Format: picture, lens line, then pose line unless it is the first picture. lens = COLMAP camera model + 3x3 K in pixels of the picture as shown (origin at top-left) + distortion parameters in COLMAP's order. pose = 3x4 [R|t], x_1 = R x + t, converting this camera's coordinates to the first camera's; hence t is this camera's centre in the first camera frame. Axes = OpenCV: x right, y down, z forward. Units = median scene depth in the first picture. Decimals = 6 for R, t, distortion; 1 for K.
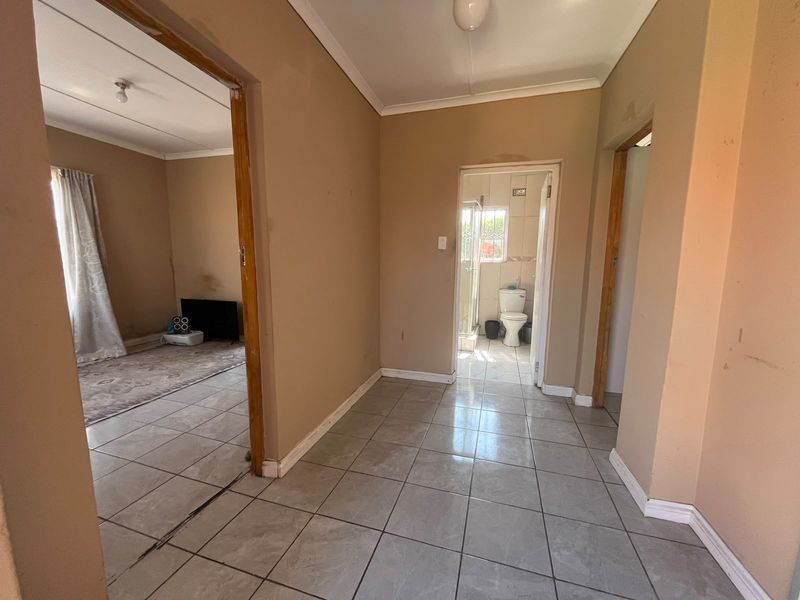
lens RADIAL K [[326.8, 0, 394.5], [0, 326.8, 303.5], [0, 0, 1]] dist [-0.002319, -0.000052]
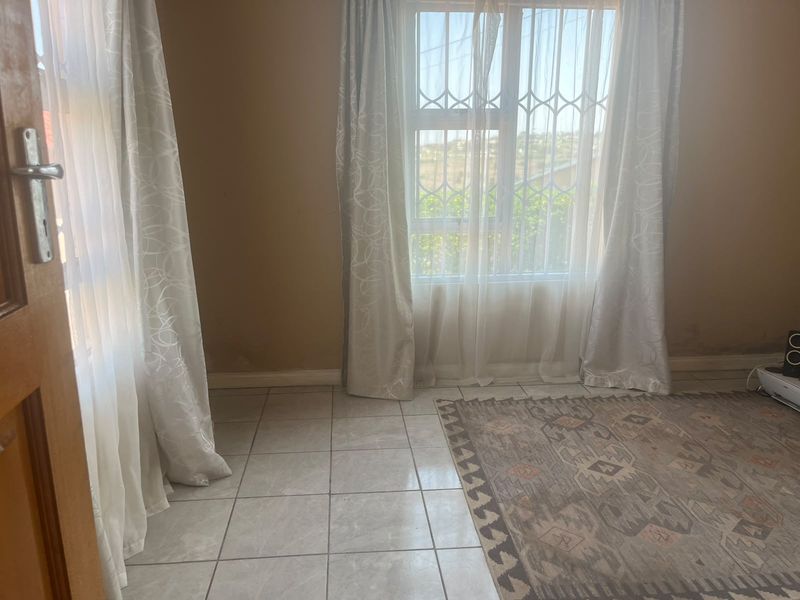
lens RADIAL K [[606.8, 0, 394.4], [0, 606.8, 303.8], [0, 0, 1]] dist [0.067103, -0.097574]
pose [[0.382076, 0.211838, -0.899524, -0.261031], [-0.121303, 0.976447, 0.178430, -0.071713], [0.916135, 0.040941, 0.398773, 0.349019]]
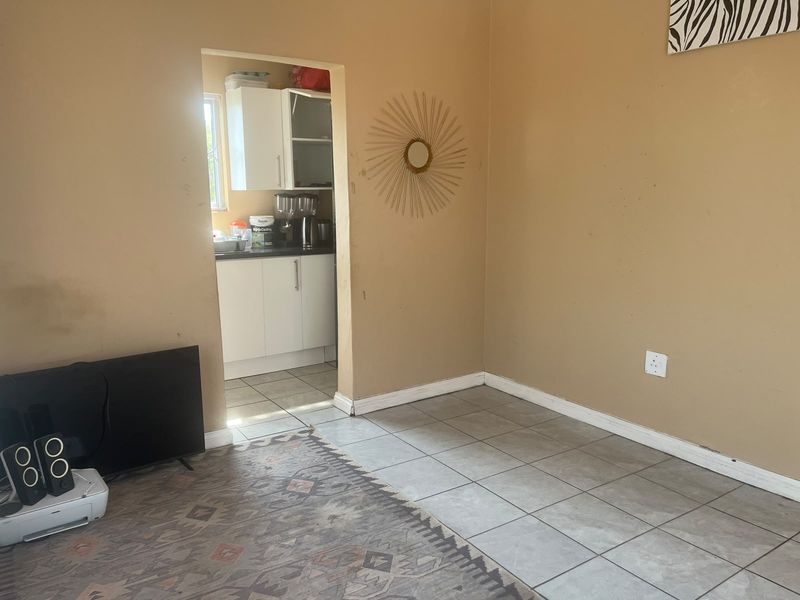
lens RADIAL K [[606.8, 0, 394.2], [0, 606.8, 300.0], [0, 0, 1]] dist [0.067103, -0.097574]
pose [[0.627469, -0.154560, 0.763147, -1.023530], [0.123434, 0.987452, 0.098500, -0.113340], [-0.768796, 0.032393, 0.638673, 0.493138]]
